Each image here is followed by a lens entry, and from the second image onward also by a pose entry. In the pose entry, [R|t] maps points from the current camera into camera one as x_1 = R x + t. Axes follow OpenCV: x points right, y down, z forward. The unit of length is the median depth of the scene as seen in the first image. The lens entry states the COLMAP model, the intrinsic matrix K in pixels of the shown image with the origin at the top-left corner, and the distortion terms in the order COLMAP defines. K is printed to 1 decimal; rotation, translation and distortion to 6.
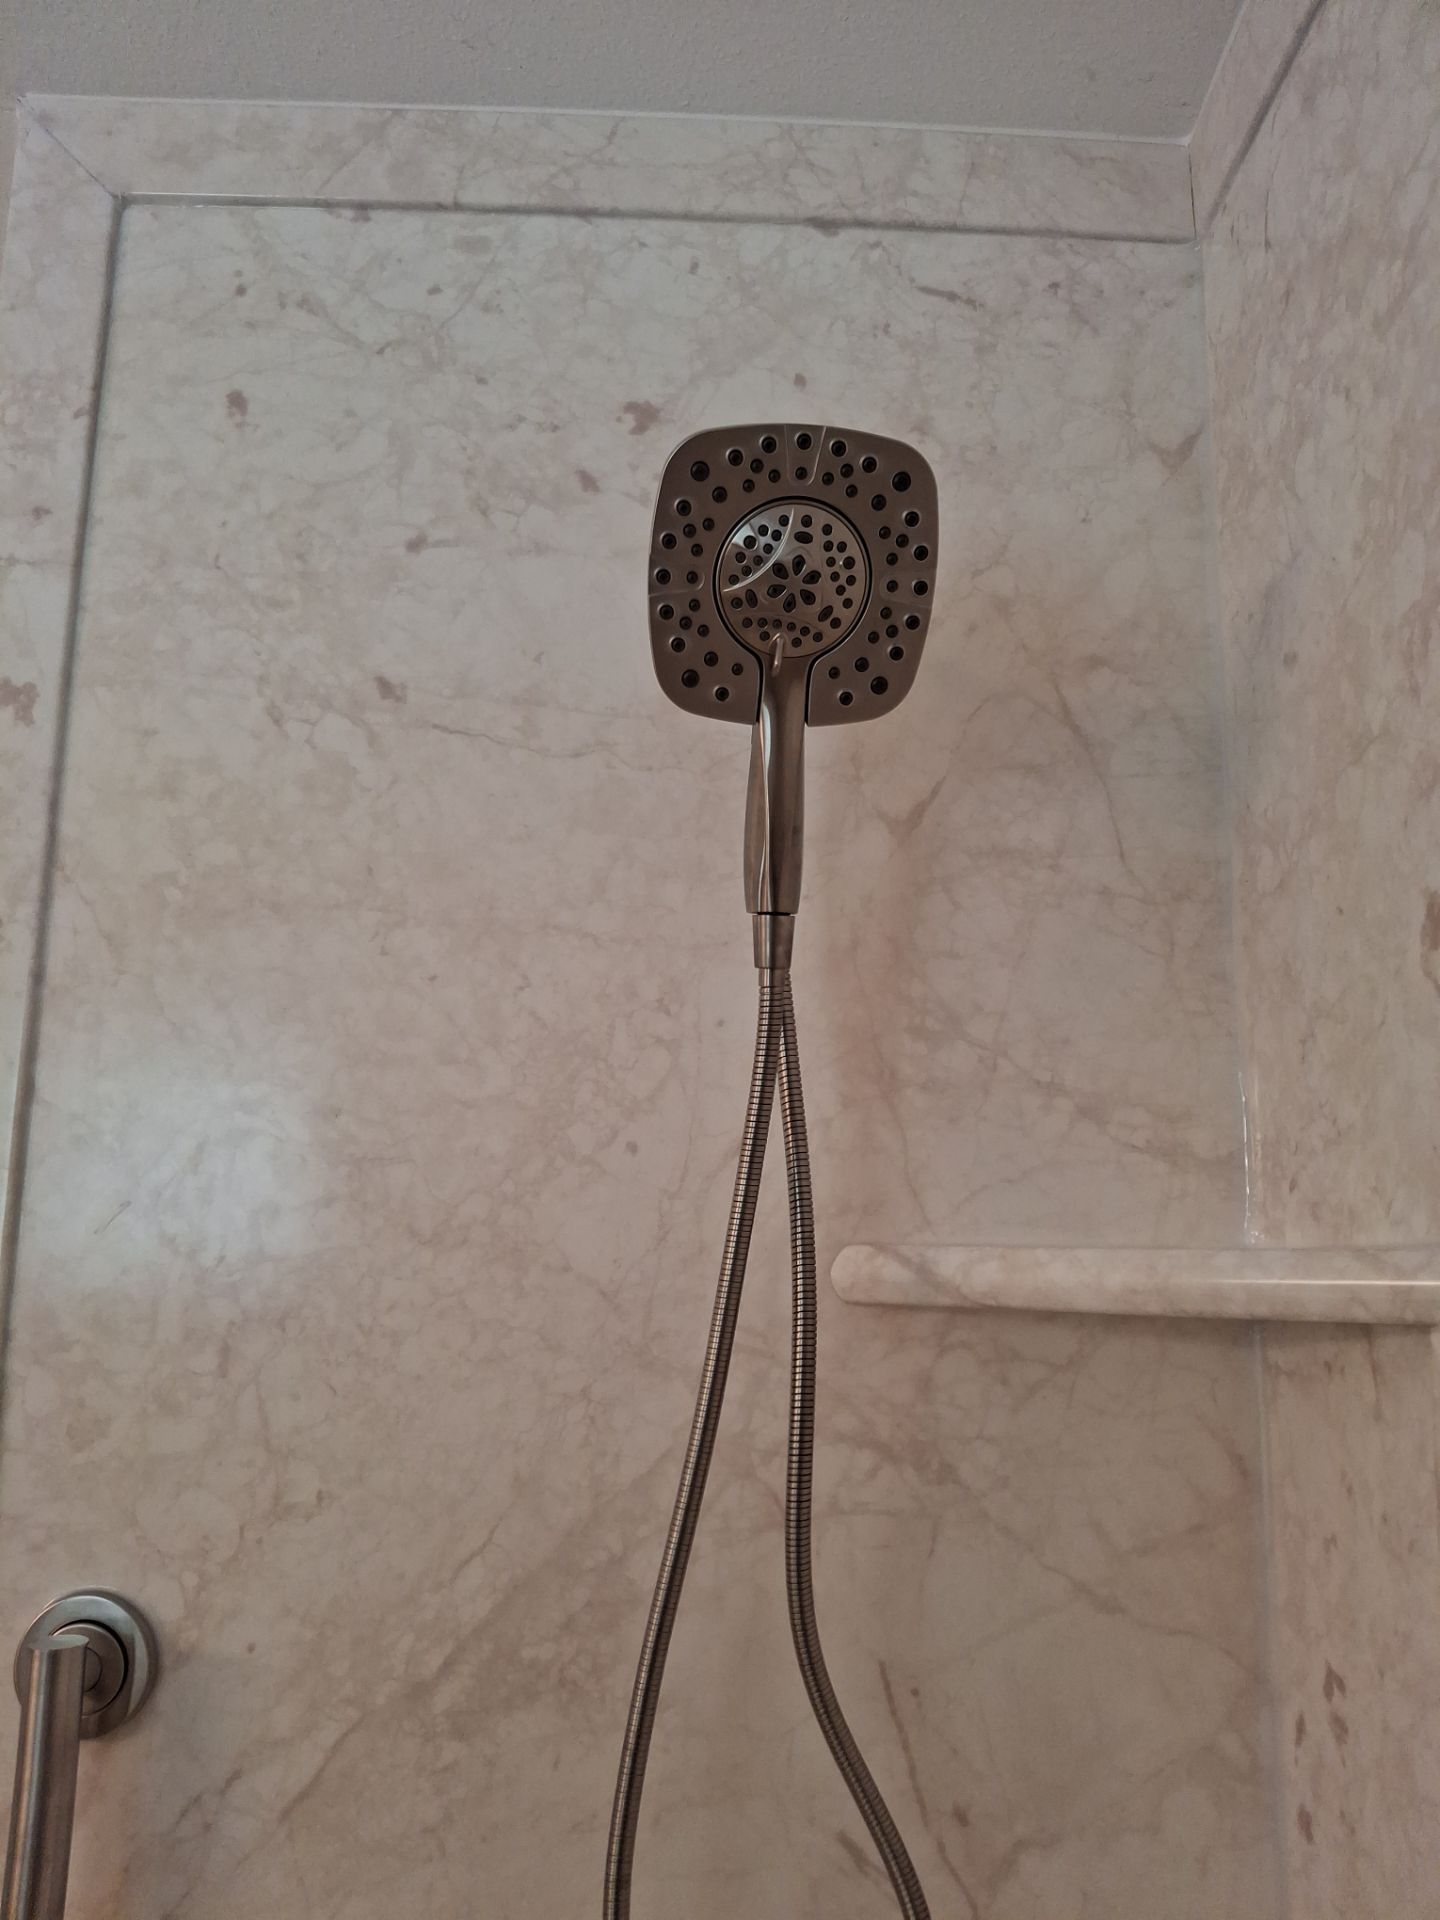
lens RADIAL K [[1351.9, 0, 727.7], [0, 1351.9, 1034.5], [0, 0, 1]] dist [0.061257, -0.106315]
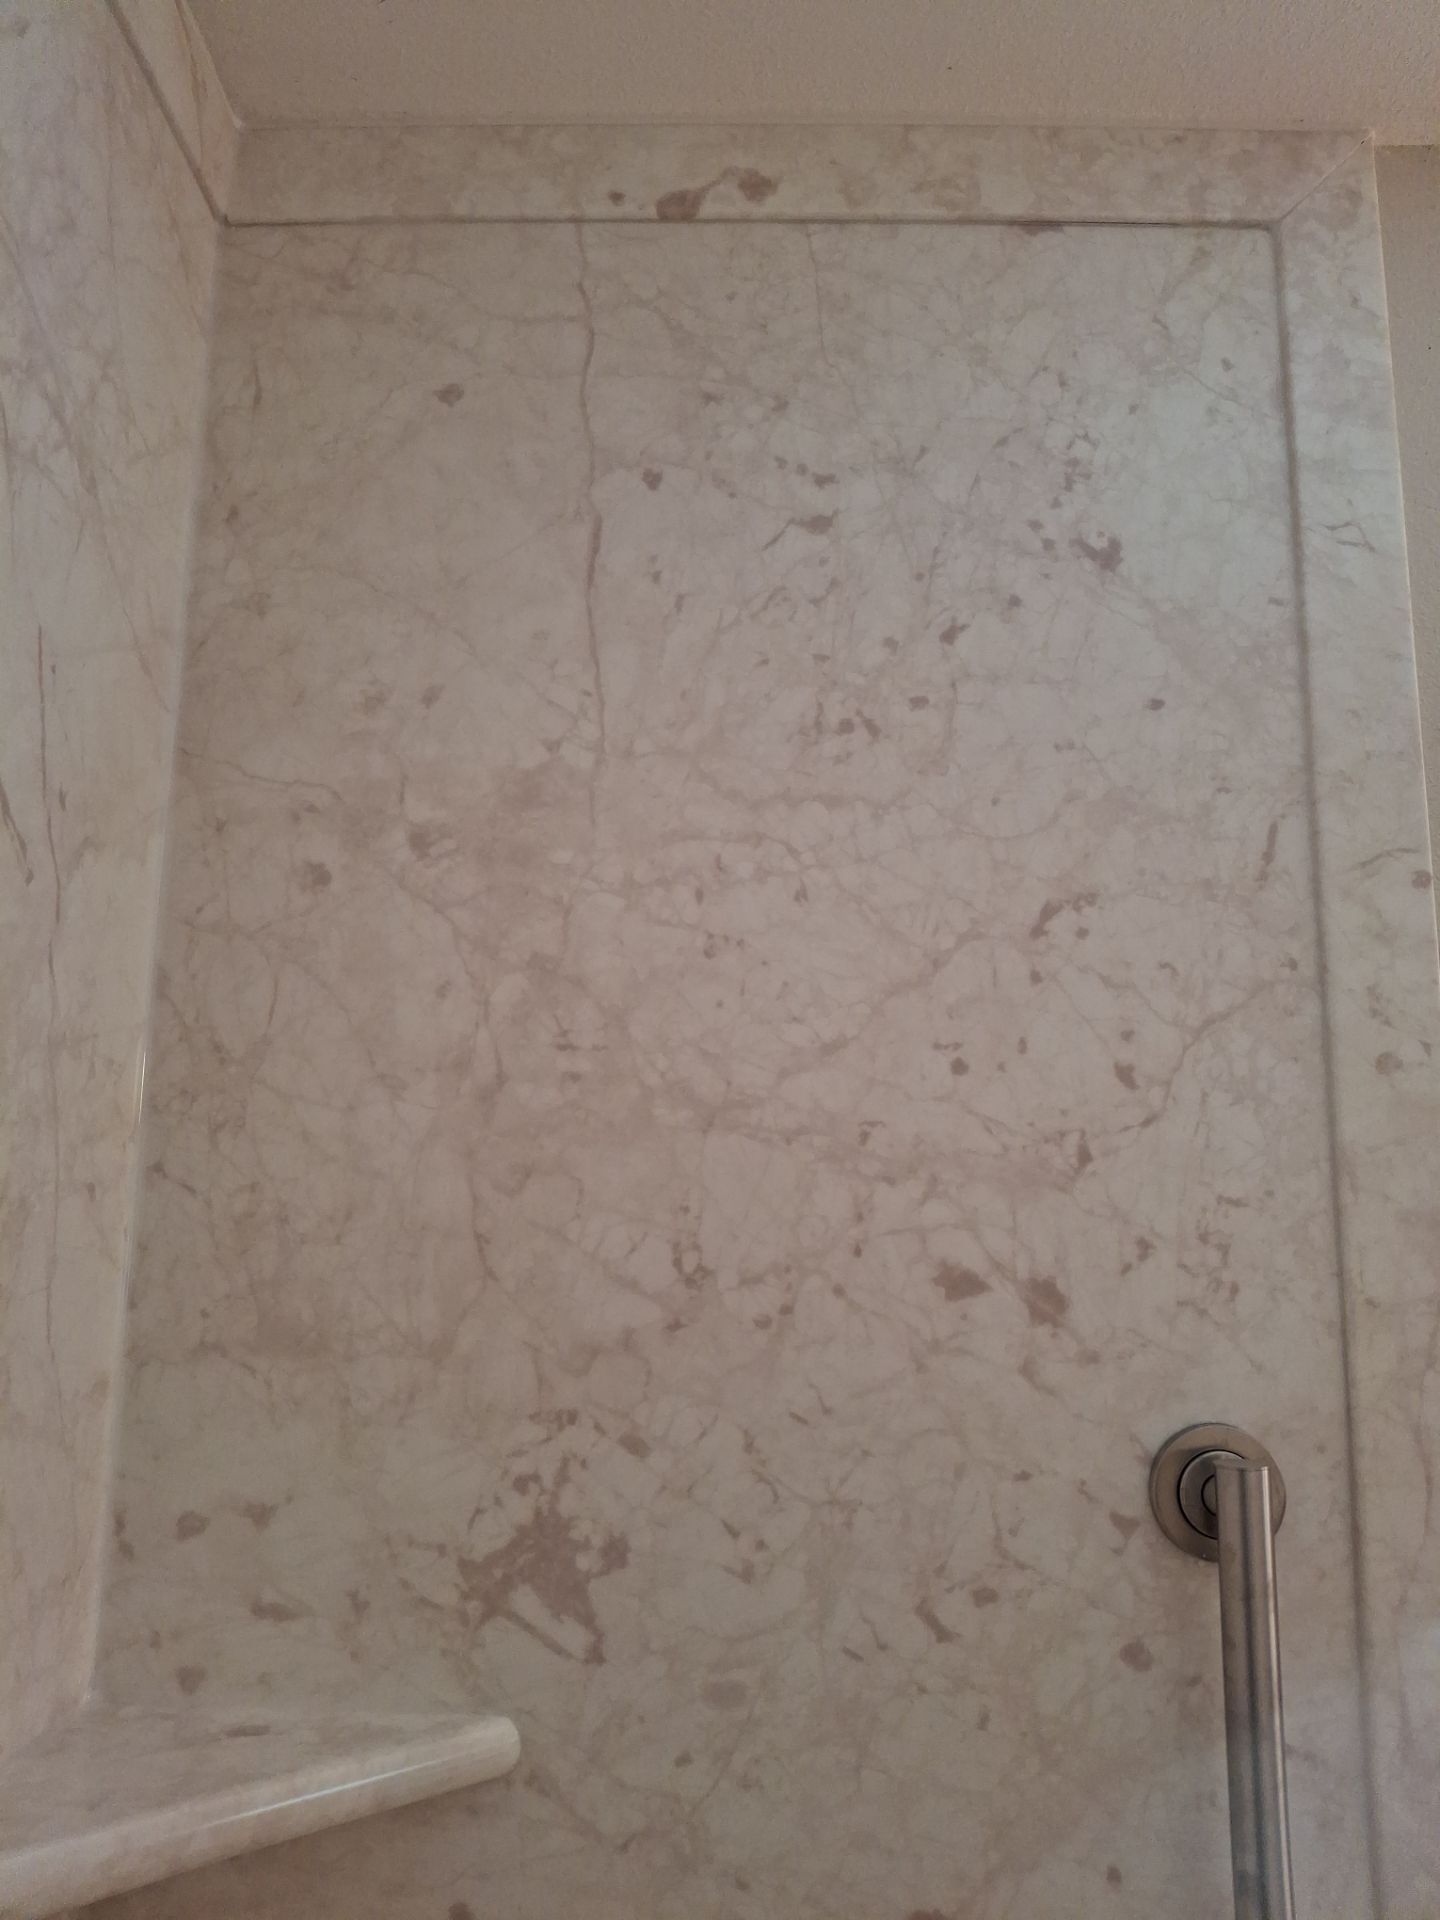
lens RADIAL K [[1351.9, 0, 727.7], [0, 1351.9, 1034.5], [0, 0, 1]] dist [0.061257, -0.106315]
pose [[0.999253, -0.014829, -0.035676, -0.146405], [0.014638, 0.999877, -0.005616, -0.978582], [0.035755, 0.005089, 0.999348, 0.134811]]
